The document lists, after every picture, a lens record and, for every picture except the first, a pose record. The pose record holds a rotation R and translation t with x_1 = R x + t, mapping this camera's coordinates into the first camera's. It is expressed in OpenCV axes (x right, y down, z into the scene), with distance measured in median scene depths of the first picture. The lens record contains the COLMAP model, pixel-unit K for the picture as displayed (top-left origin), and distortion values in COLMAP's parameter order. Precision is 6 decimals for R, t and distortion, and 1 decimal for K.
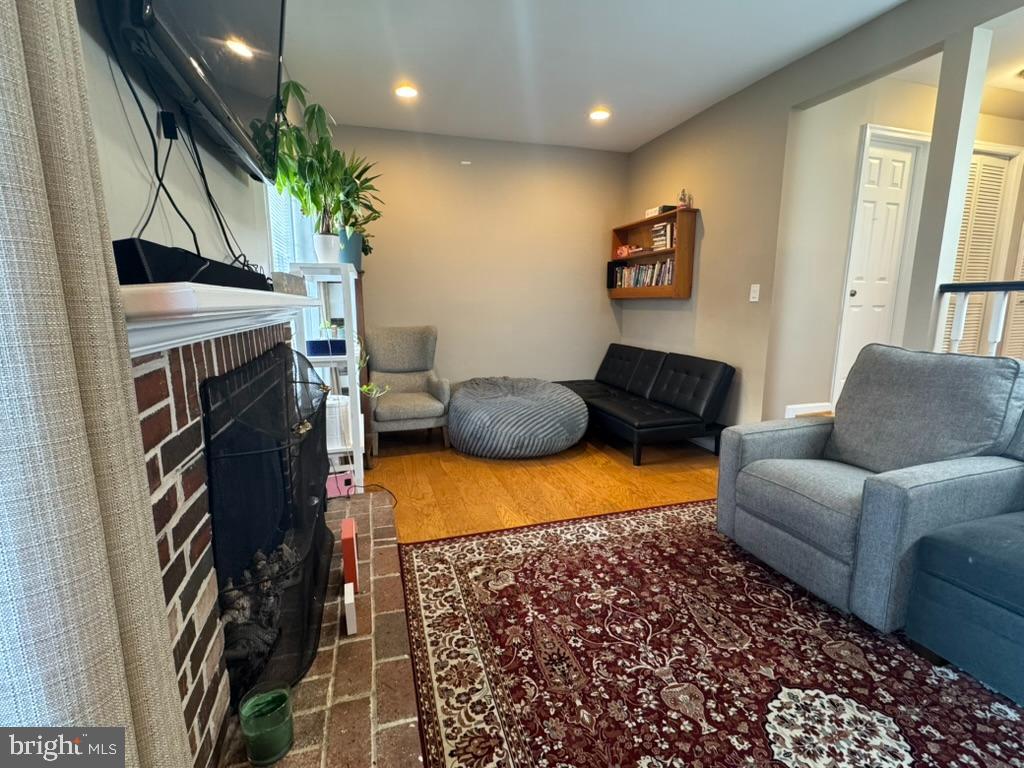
lens RADIAL K [[469.2, 0, 508.7], [0, 469.2, 384.3], [0, 0, 1]] dist [-0.001047, -0.000177]
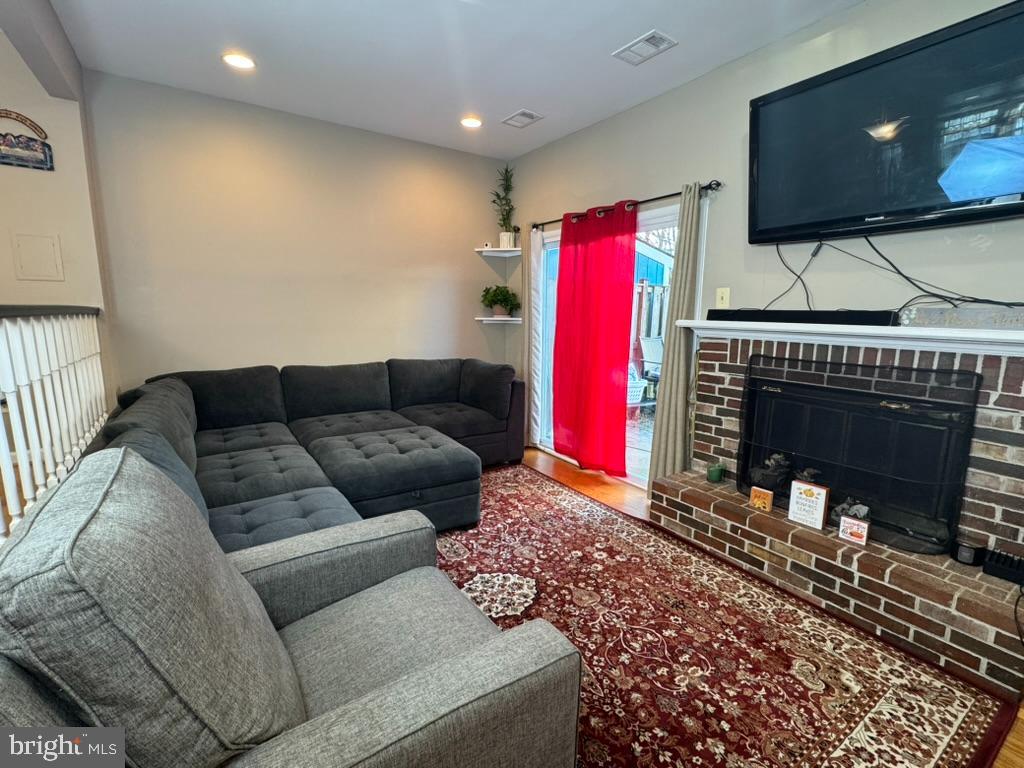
lens RADIAL K [[469.2, 0, 508.7], [0, 469.2, 384.3], [0, 0, 1]] dist [-0.001047, -0.000177]
pose [[-0.956533, 0.041592, -0.288642, 0.628403], [-0.056341, 0.944773, 0.322846, -0.264593], [0.286129, 0.325075, -0.901364, 1.281613]]
